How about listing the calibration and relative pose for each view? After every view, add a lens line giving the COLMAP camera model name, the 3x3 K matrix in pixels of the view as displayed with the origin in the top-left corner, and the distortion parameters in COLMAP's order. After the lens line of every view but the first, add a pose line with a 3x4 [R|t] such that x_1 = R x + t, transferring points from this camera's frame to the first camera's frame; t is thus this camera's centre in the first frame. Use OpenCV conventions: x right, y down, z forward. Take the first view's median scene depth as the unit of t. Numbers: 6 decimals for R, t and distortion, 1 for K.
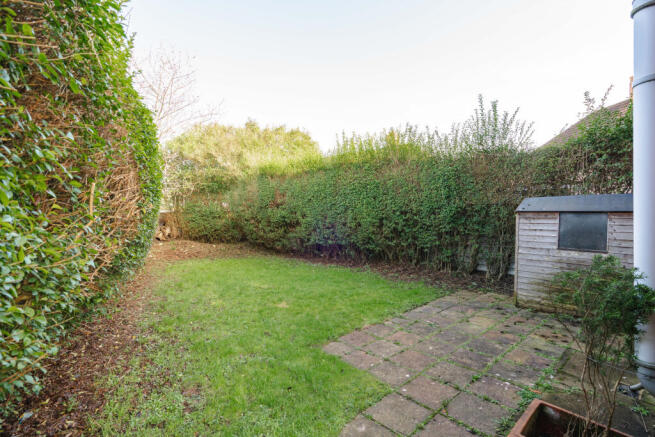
lens RADIAL K [[285.7, 0, 328.9], [0, 285.7, 211.7], [0, 0, 1]] dist [-0.001431, -0.000187]
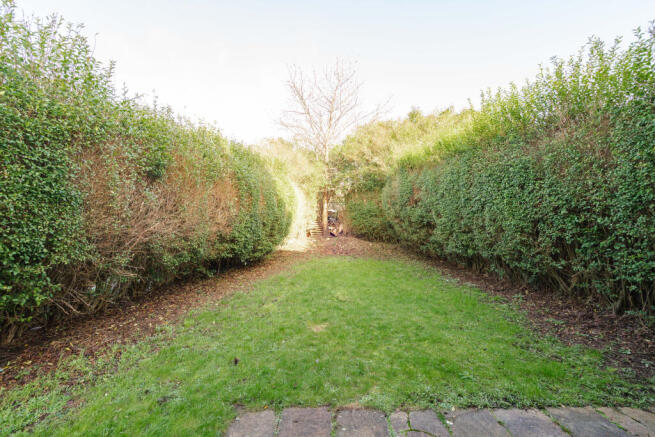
lens RADIAL K [[285.7, 0, 328.9], [0, 285.7, 211.7], [0, 0, 1]] dist [-0.001431, -0.000187]
pose [[0.753543, -0.002544, -0.657394, 0.218564], [0.007853, 0.999956, 0.005132, -0.001211], [0.657352, -0.009030, 0.753529, 0.239098]]
